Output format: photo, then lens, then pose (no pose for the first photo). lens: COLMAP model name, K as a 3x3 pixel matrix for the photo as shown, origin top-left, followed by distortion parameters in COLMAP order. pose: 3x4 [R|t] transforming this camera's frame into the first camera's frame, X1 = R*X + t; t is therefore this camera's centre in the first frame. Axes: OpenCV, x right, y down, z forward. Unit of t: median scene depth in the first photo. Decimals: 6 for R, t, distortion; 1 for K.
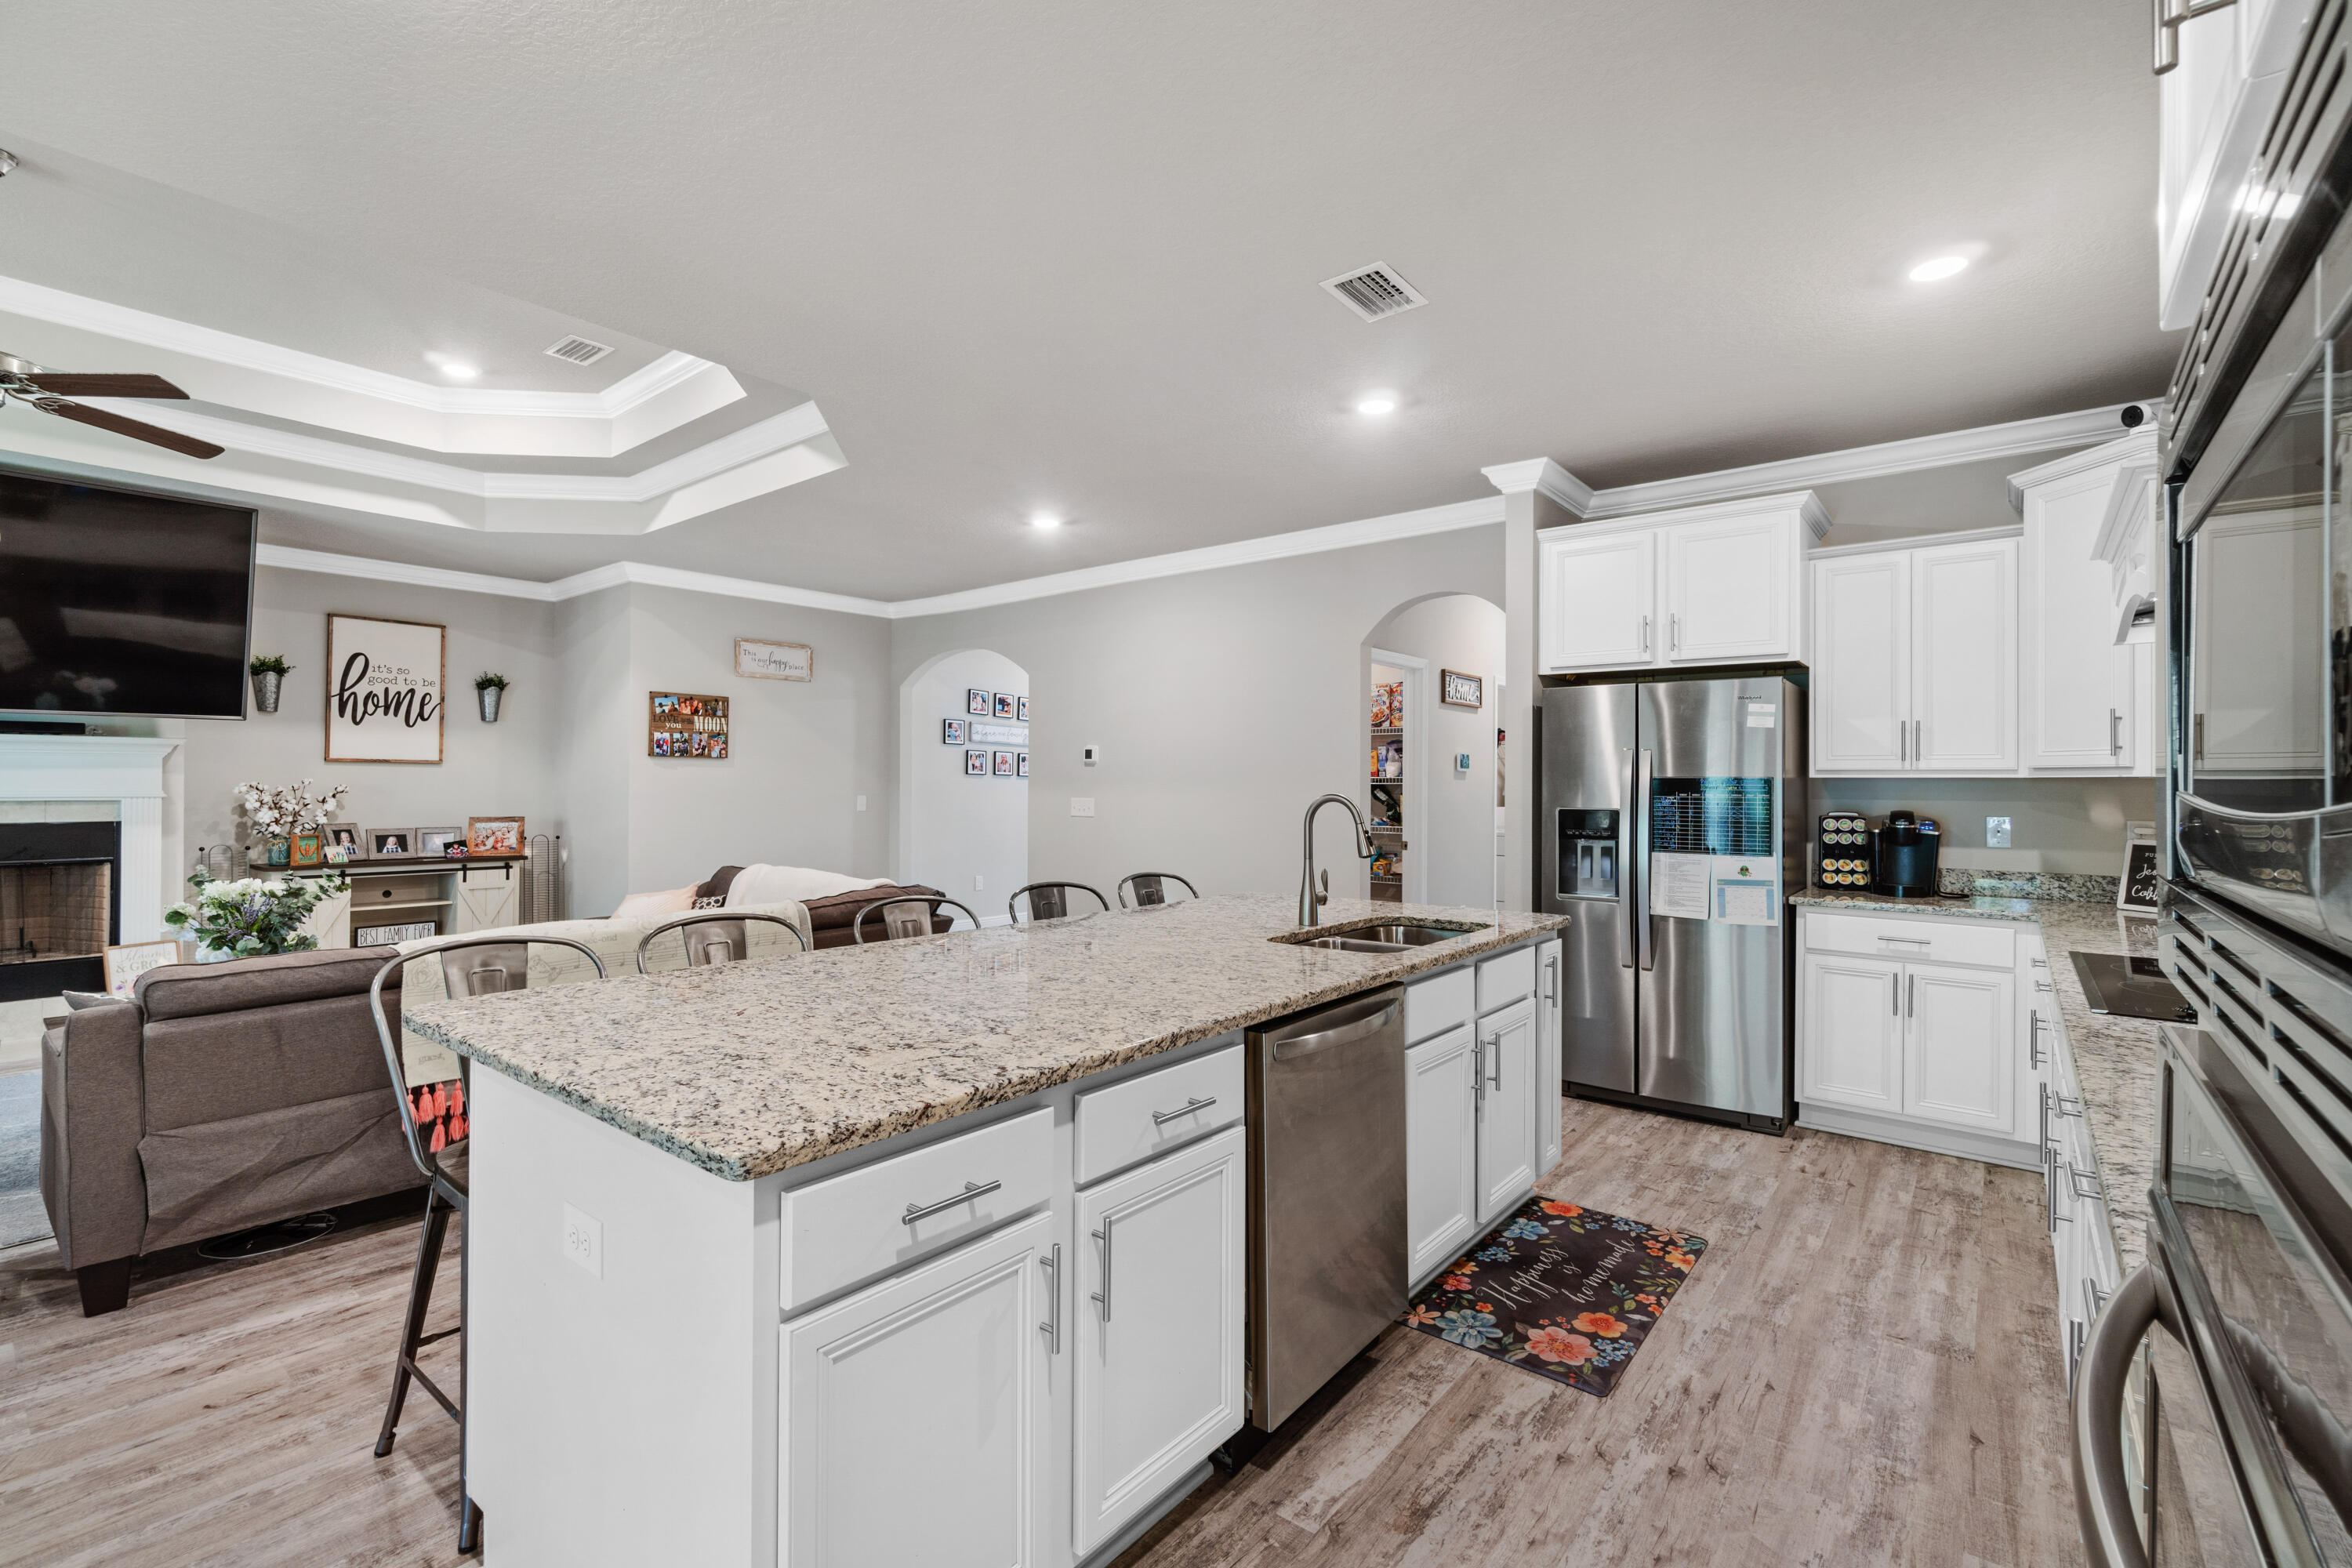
lens RADIAL K [[1038.3, 0, 1128.0], [0, 1038.3, 776.3], [0, 0, 1]] dist [-0.002315, 0.000142]
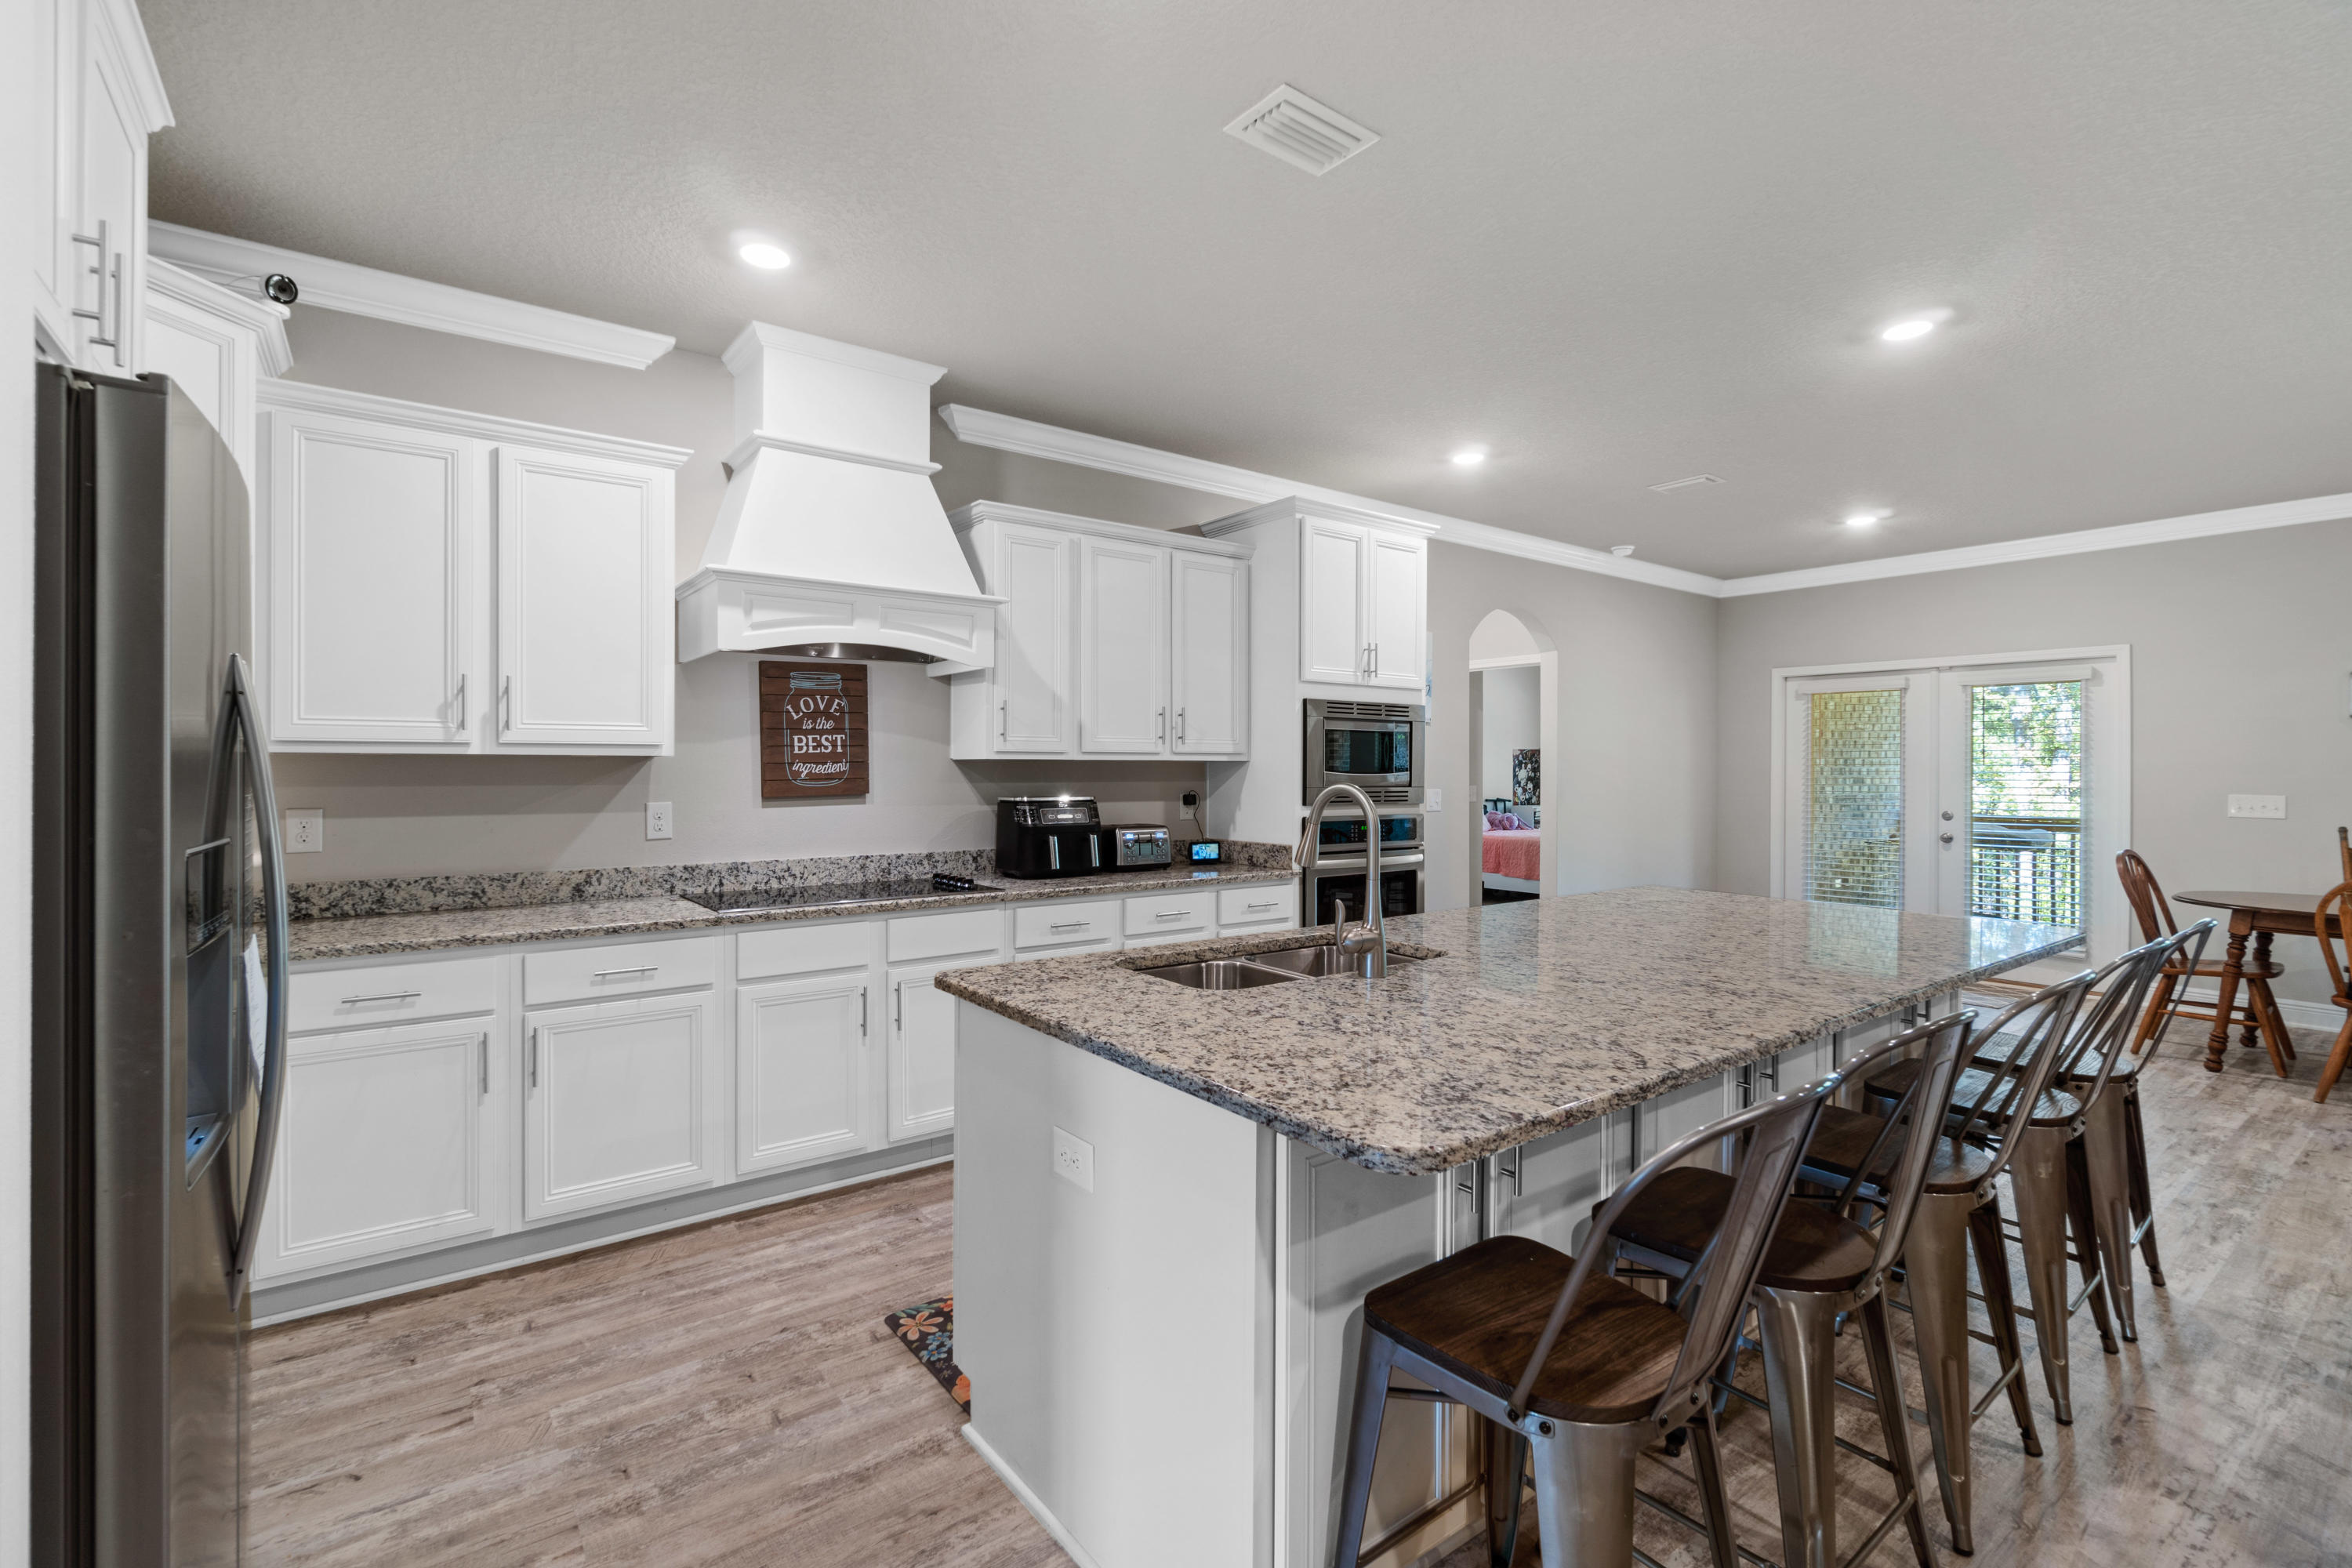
lens RADIAL K [[1038.3, 0, 1135.7], [0, 1038.3, 775.3], [0, 0, 1]] dist [-0.002315, 0.000142]
pose [[-0.971349, -0.010928, 0.237404, 0.085374], [-0.010642, 0.999940, 0.002485, 0.004668], [-0.237417, -0.000112, -0.971408, 0.875449]]
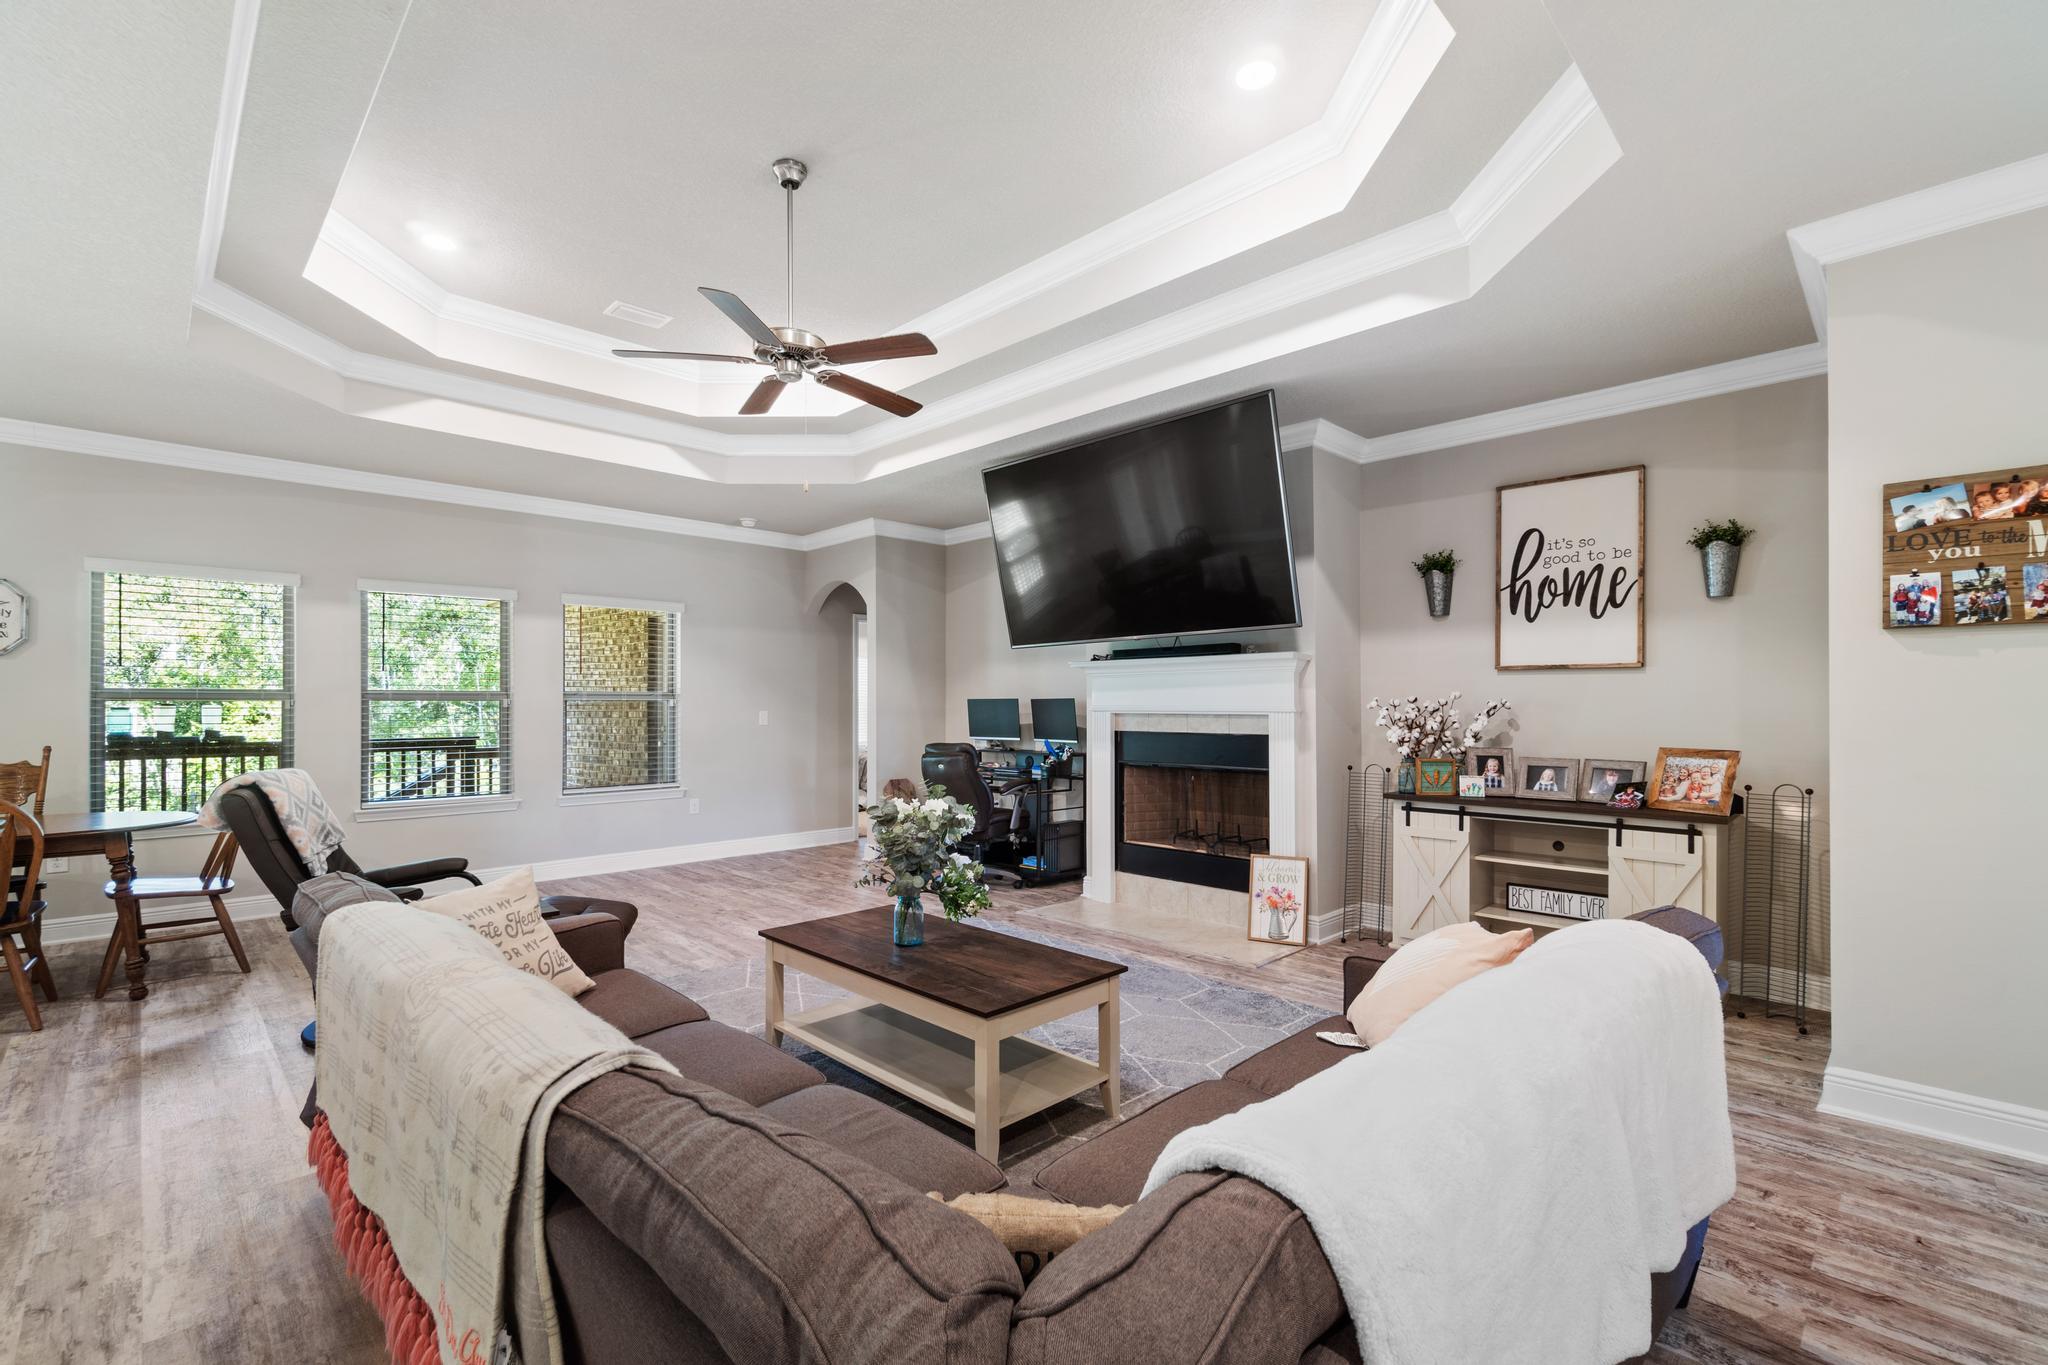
lens RADIAL K [[904.1, 0, 1038.9], [0, 904.1, 702.4], [0, 0, 1]] dist [-0.002315, 0.000142]
pose [[-0.074022, -0.007560, -0.997228, -0.046709], [0.008345, 0.999932, -0.008200, 0.014431], [0.997222, -0.008929, -0.073954, 0.753317]]
